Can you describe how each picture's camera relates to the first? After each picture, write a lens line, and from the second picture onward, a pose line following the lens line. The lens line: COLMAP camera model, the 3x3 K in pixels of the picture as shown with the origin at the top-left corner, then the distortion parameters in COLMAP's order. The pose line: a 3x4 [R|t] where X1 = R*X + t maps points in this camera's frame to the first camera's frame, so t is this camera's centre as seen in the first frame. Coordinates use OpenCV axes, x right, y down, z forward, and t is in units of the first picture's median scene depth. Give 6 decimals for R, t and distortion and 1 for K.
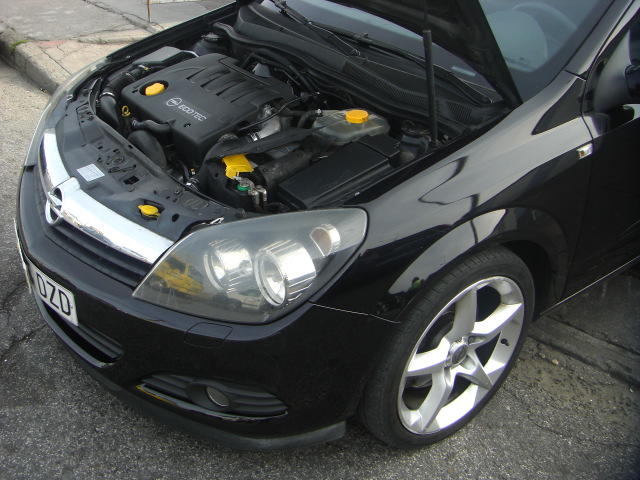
lens RADIAL K [[726.3, 0, 260.7], [0, 726.3, 192.4], [0, 0, 1]] dist [-0.188680, 0.121547]
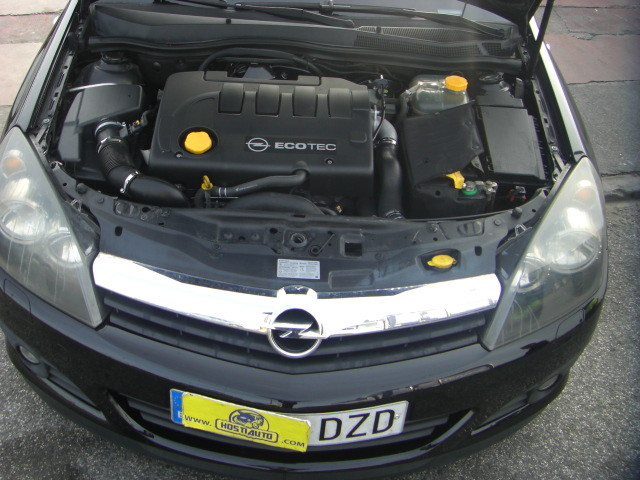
lens RADIAL K [[726.3, 0, 260.7], [0, 726.3, 192.4], [0, 0, 1]] dist [-0.188680, 0.121547]
pose [[0.587993, -0.432489, 0.683533, -0.772604], [0.347447, 0.898164, 0.269409, -0.329869], [-0.730441, 0.079081, 0.678382, 0.530635]]
